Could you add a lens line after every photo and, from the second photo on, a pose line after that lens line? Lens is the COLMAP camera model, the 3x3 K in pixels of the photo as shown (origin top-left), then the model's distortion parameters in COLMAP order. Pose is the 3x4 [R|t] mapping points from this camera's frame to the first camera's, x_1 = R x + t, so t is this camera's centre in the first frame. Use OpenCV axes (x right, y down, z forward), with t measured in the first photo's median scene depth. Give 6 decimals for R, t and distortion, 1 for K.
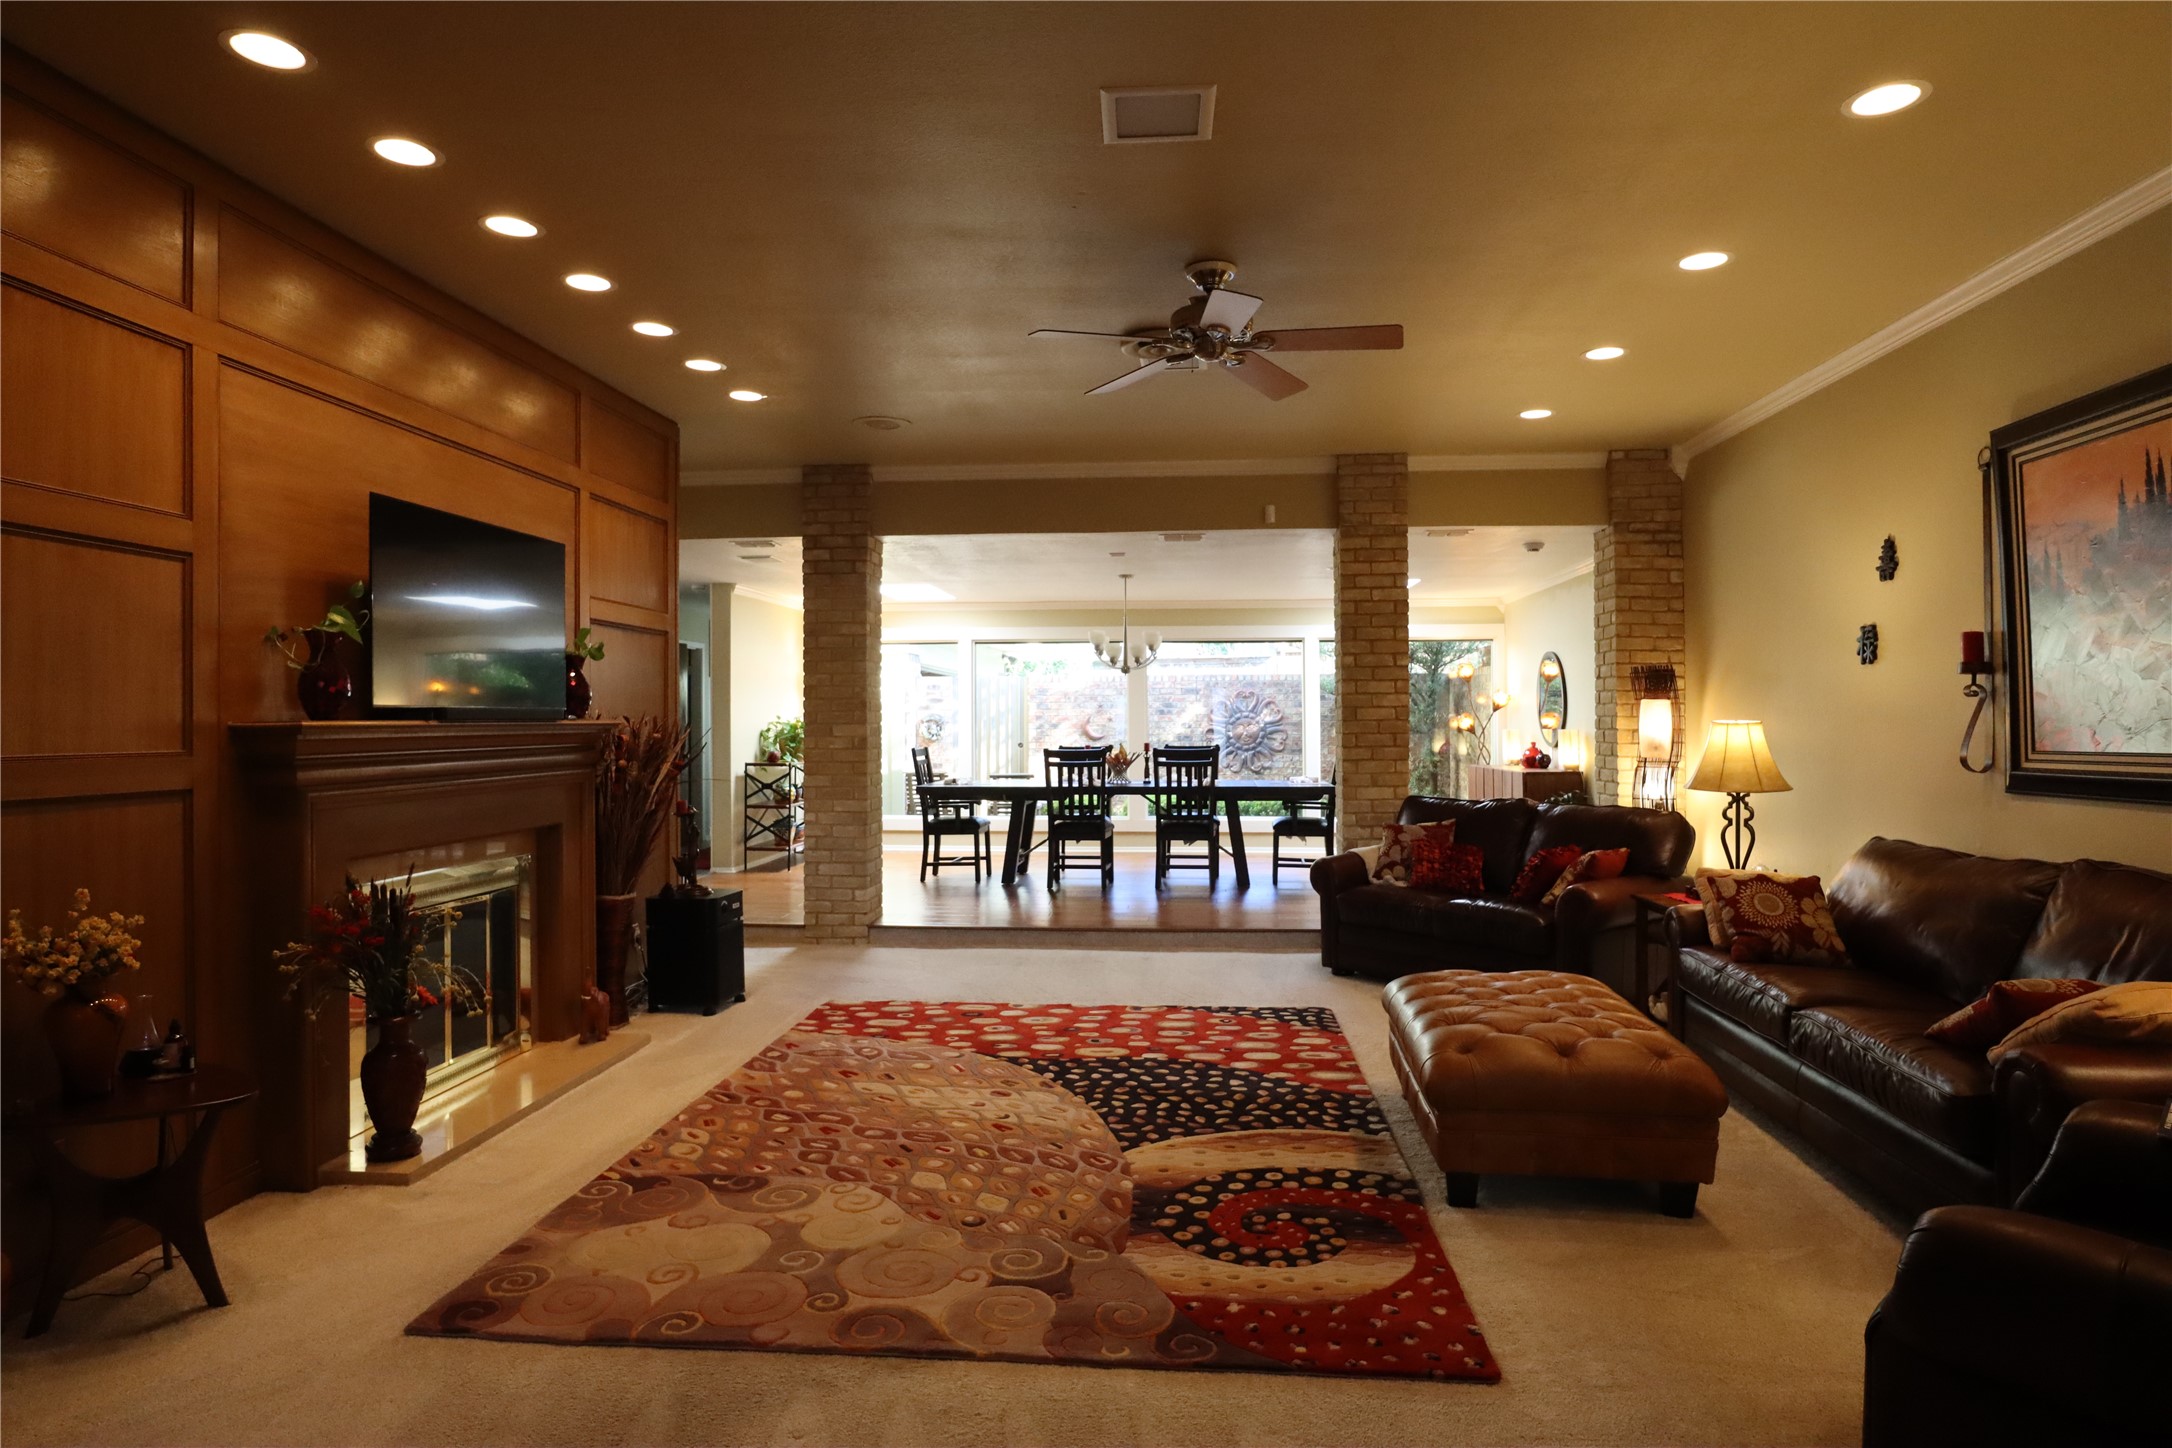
lens RADIAL K [[1250.2, 0, 1087.6], [0, 1250.2, 717.7], [0, 0, 1]] dist [-0.035361, 0.015937]
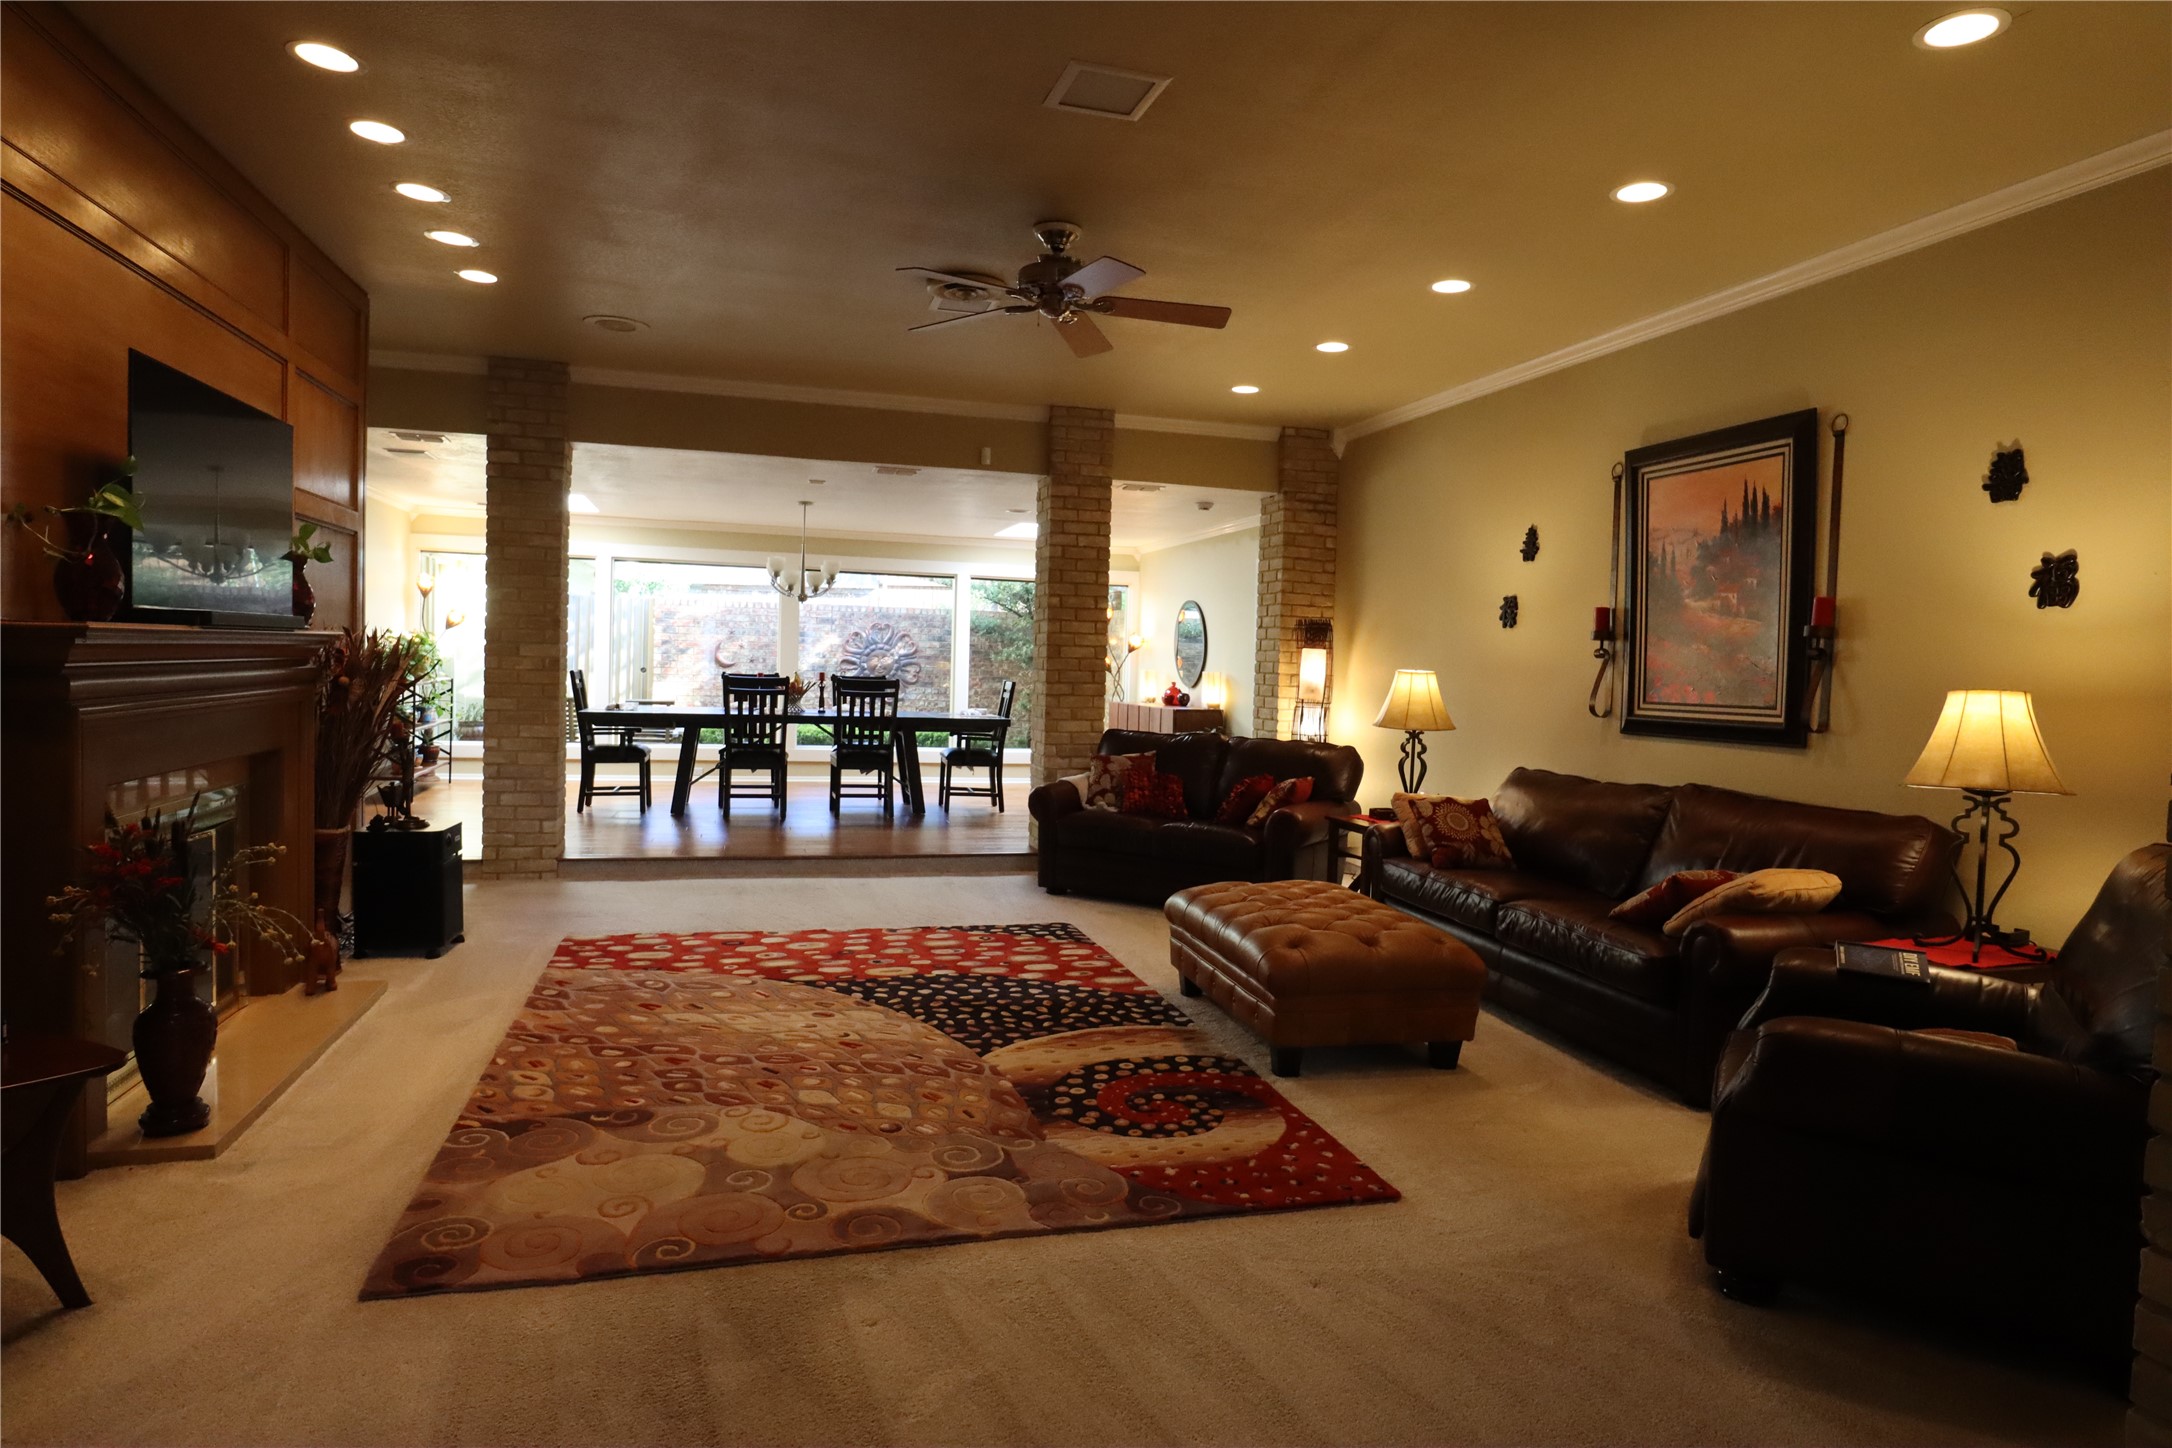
lens RADIAL K [[1250.2, 0, 1098.5], [0, 1250.2, 711.5], [0, 0, 1]] dist [-0.035361, 0.015937]
pose [[0.932084, 0.018643, 0.361761, -0.241783], [-0.036417, 0.998438, 0.042374, 0.002466], [-0.360406, -0.052670, 0.931307, -0.017989]]
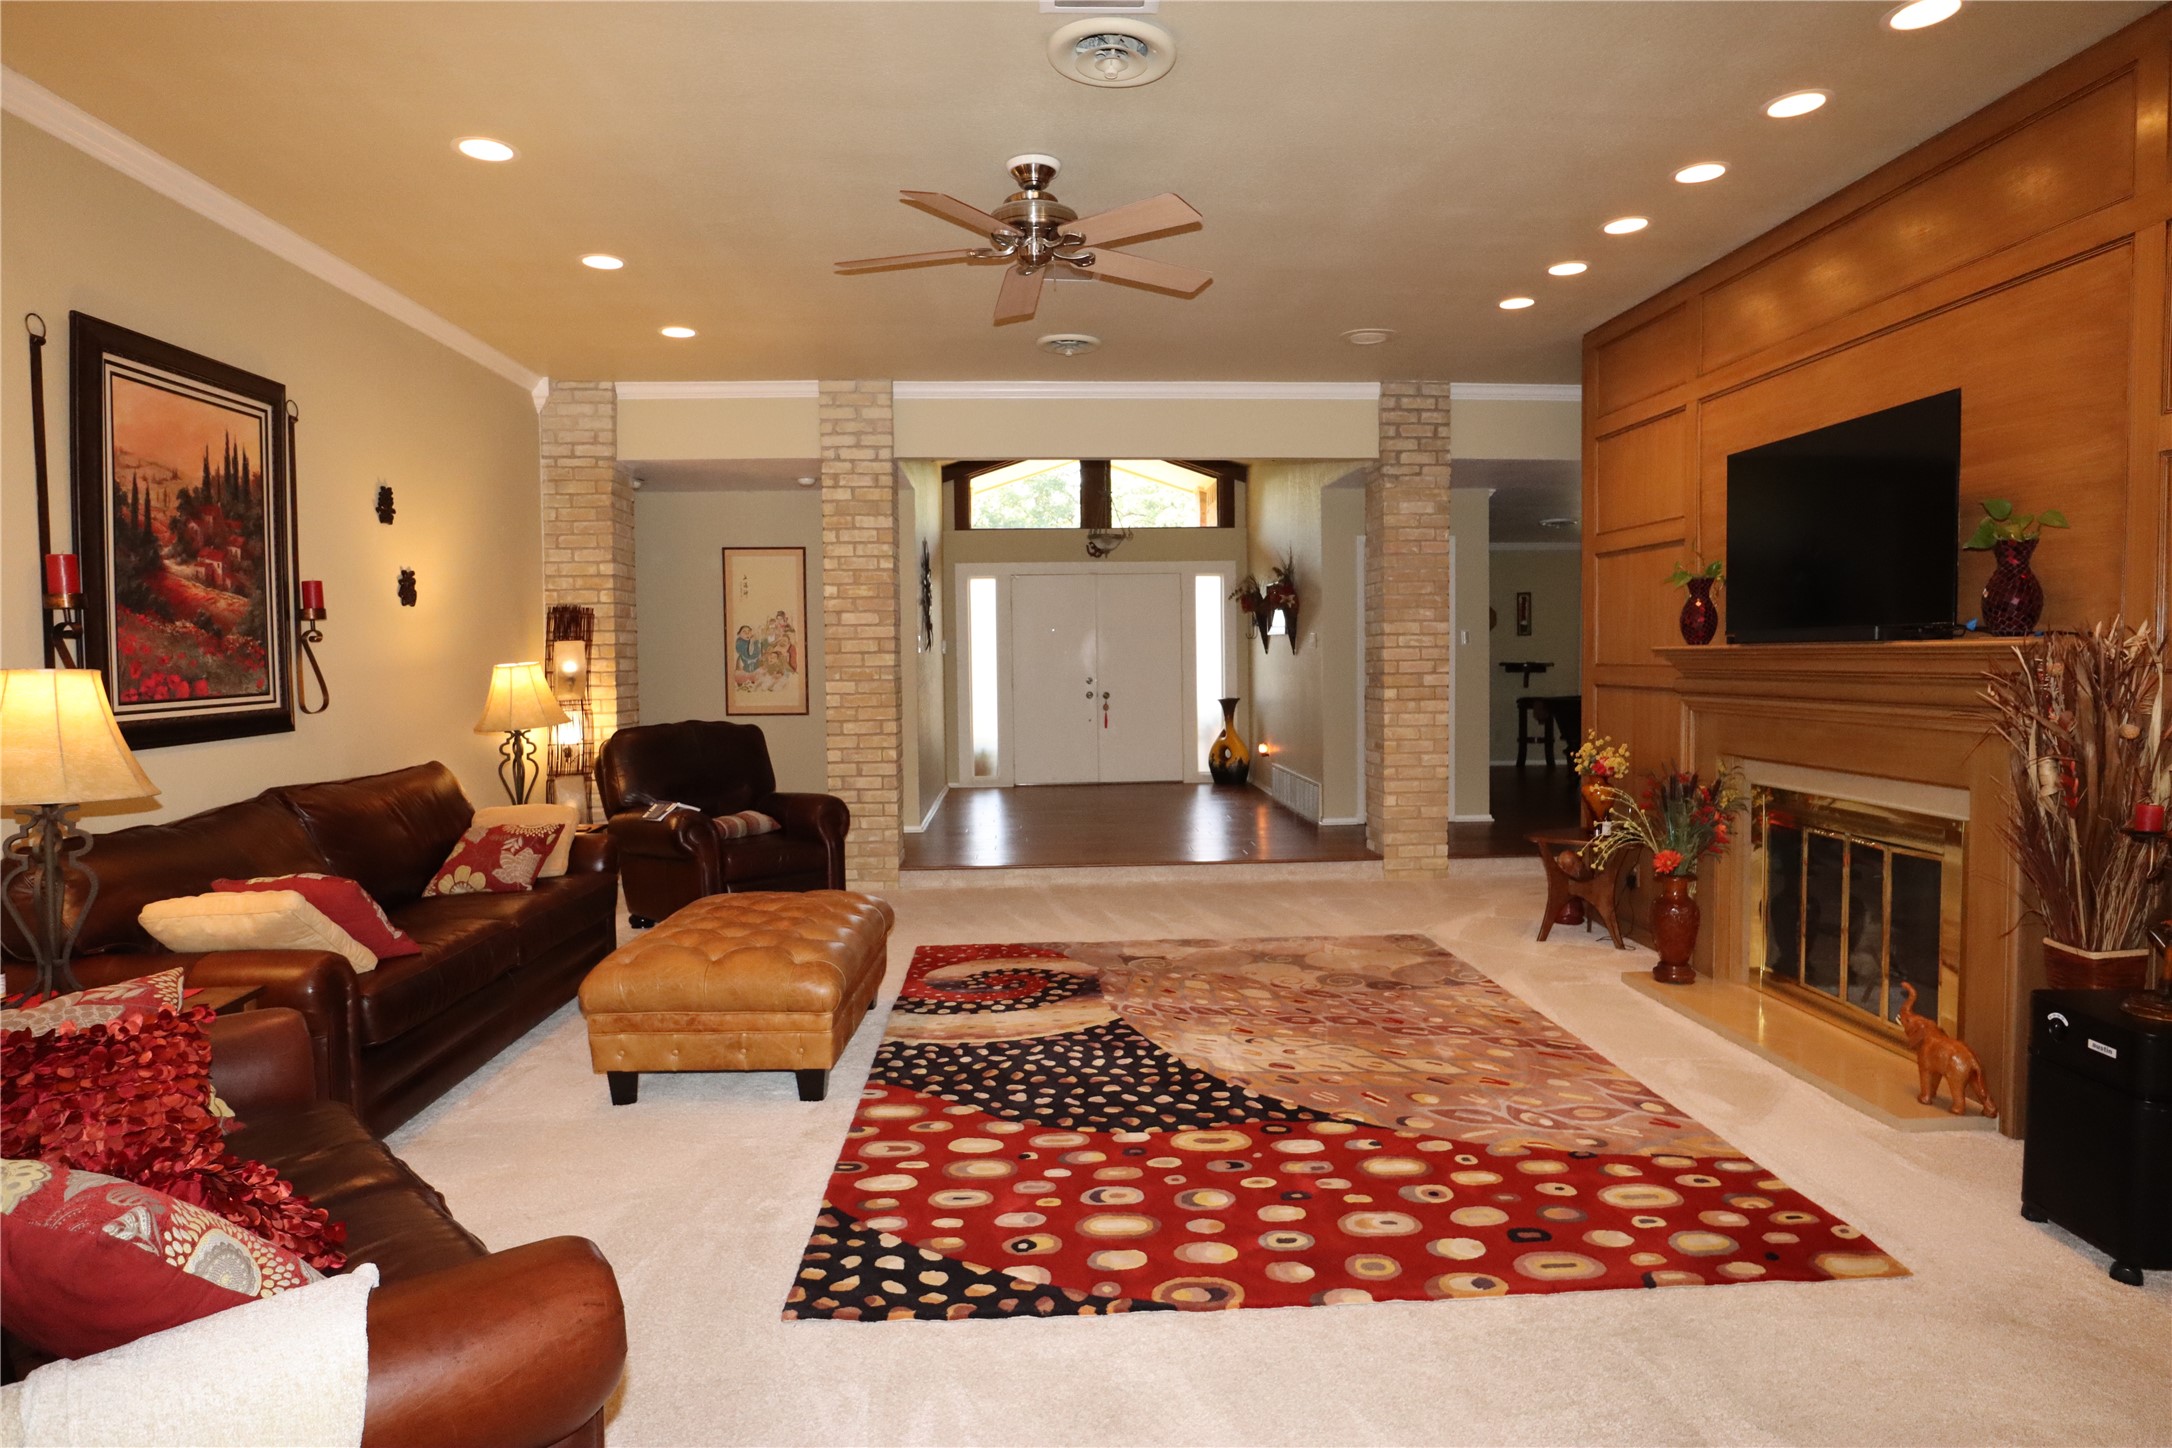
lens RADIAL K [[1250.2, 0, 1079.0], [0, 1250.2, 726.0], [0, 0, 1]] dist [-0.035361, 0.015937]
pose [[-0.991371, 0.021359, -0.129334, 0.192609], [0.015229, 0.998722, 0.048202, 0.011954], [0.130198, 0.045816, -0.990429, 1.926195]]
